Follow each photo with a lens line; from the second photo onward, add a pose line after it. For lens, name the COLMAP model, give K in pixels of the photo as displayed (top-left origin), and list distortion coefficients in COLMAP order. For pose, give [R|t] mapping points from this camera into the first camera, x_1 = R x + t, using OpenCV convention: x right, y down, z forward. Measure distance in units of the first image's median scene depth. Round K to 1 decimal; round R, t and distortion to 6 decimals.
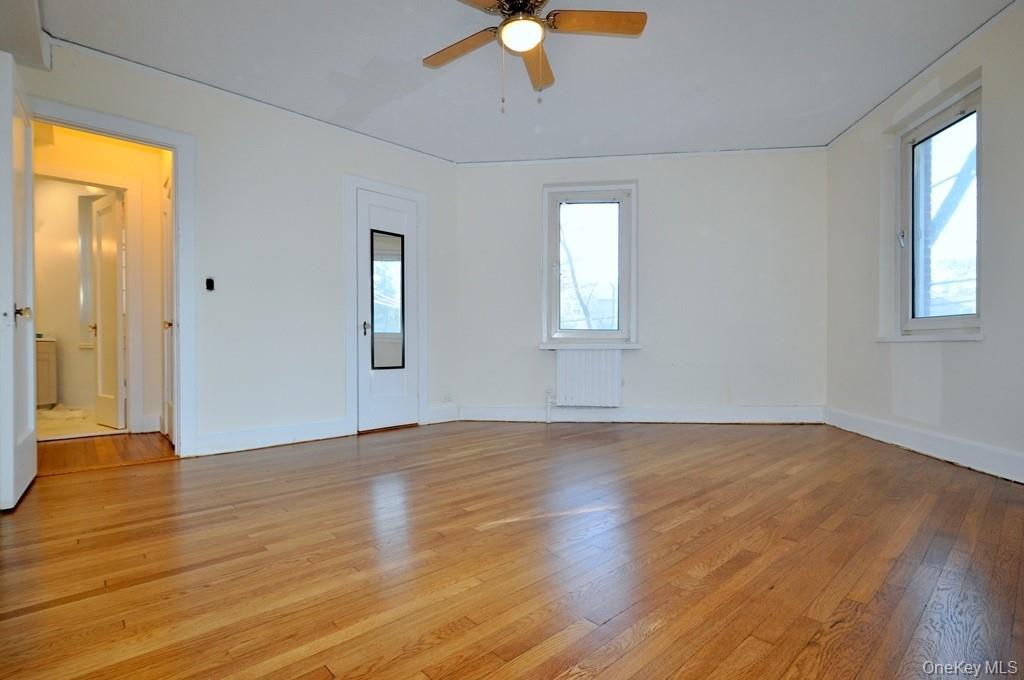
lens RADIAL K [[480.9, 0, 509.5], [0, 480.9, 351.8], [0, 0, 1]] dist [0.019838, -0.000371]
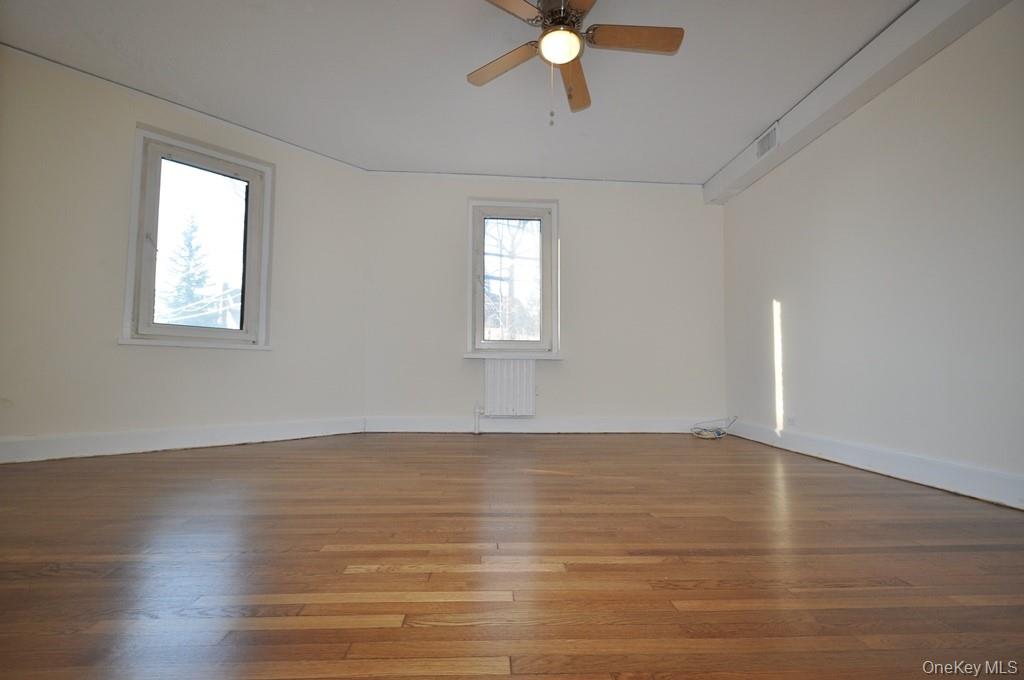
lens RADIAL K [[445.2, 0, 512.5], [0, 445.2, 349.2], [0, 0, 1]] dist [0.003528, -0.000534]
pose [[-0.780287, 0.033331, 0.624533, -0.418590], [-0.000462, 0.998548, -0.053869, 0.045913], [-0.625421, -0.042321, -0.779139, 1.597647]]
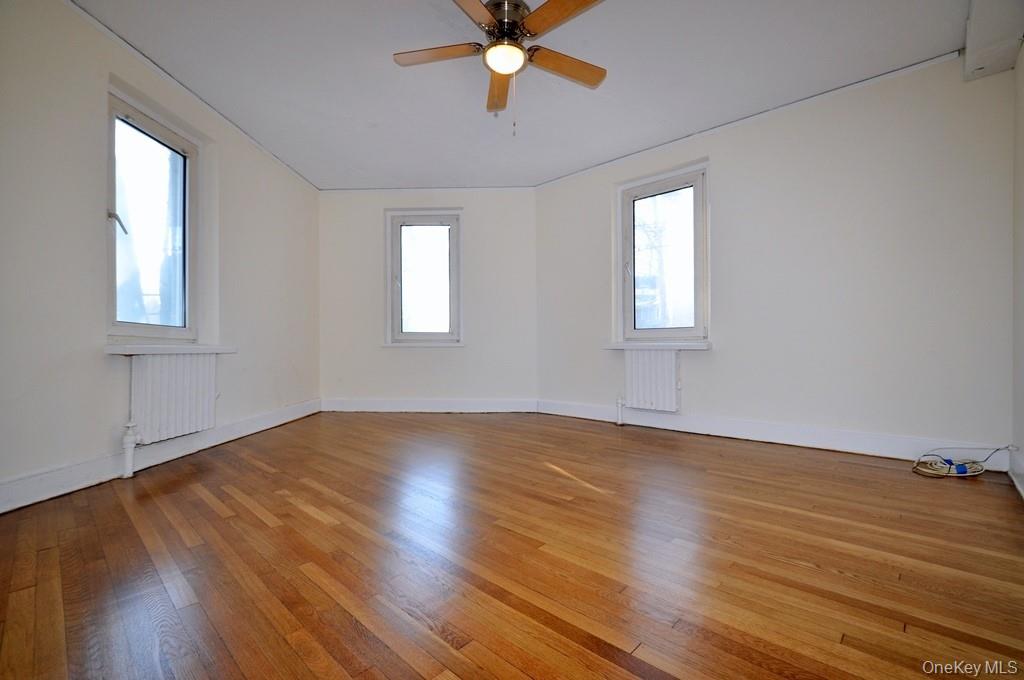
lens RADIAL K [[445.2, 0, 512.5], [0, 445.2, 349.2], [0, 0, 1]] dist [0.003528, -0.000534]
pose [[-0.078269, 0.002259, 0.996930, -0.851280], [0.012032, 0.999927, -0.001321, -0.006947], [-0.996860, 0.011892, -0.078290, 0.954514]]
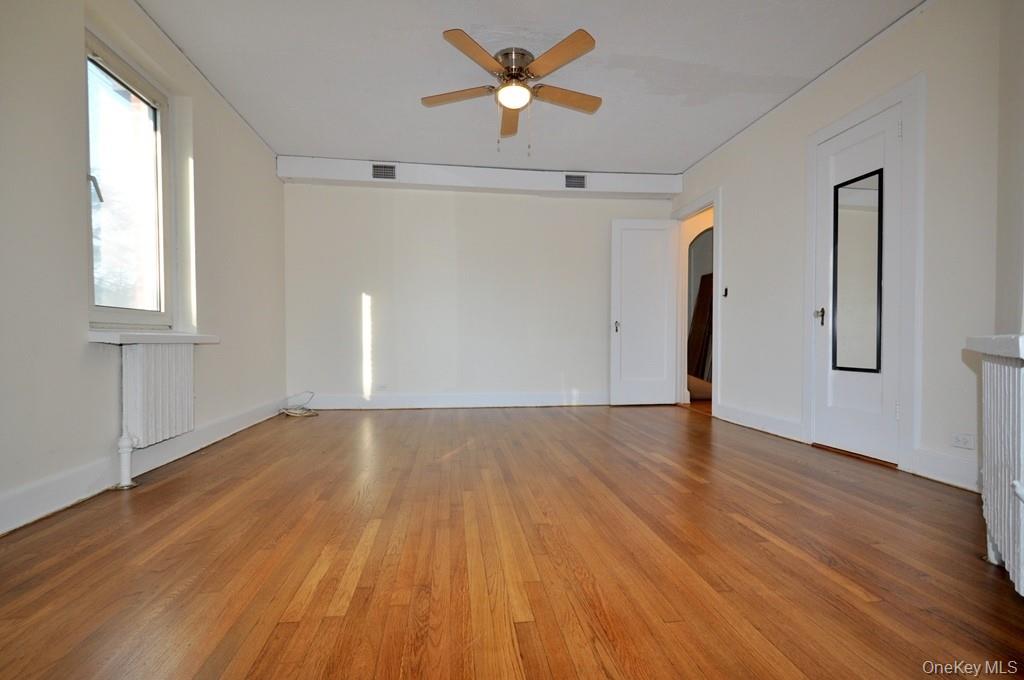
lens RADIAL K [[445.2, 0, 512.5], [0, 445.2, 349.2], [0, 0, 1]] dist [0.003528, -0.000534]
pose [[-0.568871, 0.024628, -0.822058, 0.901115], [-0.004878, 0.999433, 0.033318, -0.025565], [0.822412, 0.022963, -0.568429, 1.500142]]
